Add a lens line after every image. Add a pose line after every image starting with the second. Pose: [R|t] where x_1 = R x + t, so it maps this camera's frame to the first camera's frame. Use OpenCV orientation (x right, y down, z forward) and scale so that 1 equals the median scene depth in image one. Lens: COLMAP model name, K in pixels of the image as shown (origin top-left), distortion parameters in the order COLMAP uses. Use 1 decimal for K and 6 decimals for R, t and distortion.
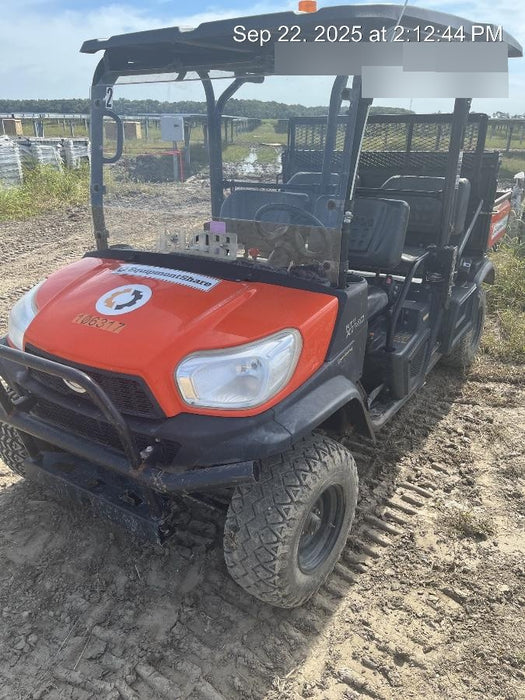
lens RADIAL K [[509.6, 0, 262.5], [0, 509.6, 350.0], [0, 0, 1]] dist [0.002390, -0.000347]
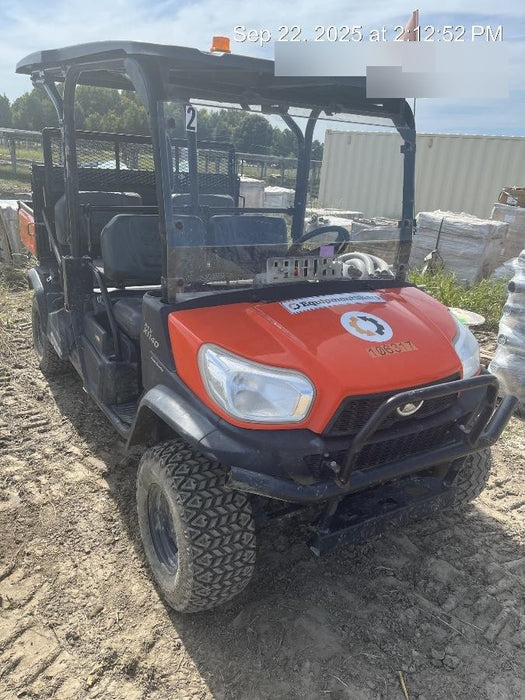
lens RADIAL K [[516.0, 0, 262.5], [0, 516.0, 350.0], [0, 0, 1]] dist [0.024774, 0.000115]
pose [[0.482945, -0.293020, 0.825169, -1.276829], [0.294980, 0.941711, 0.161762, -0.290592], [-0.824470, 0.165286, 0.541230, 0.599930]]
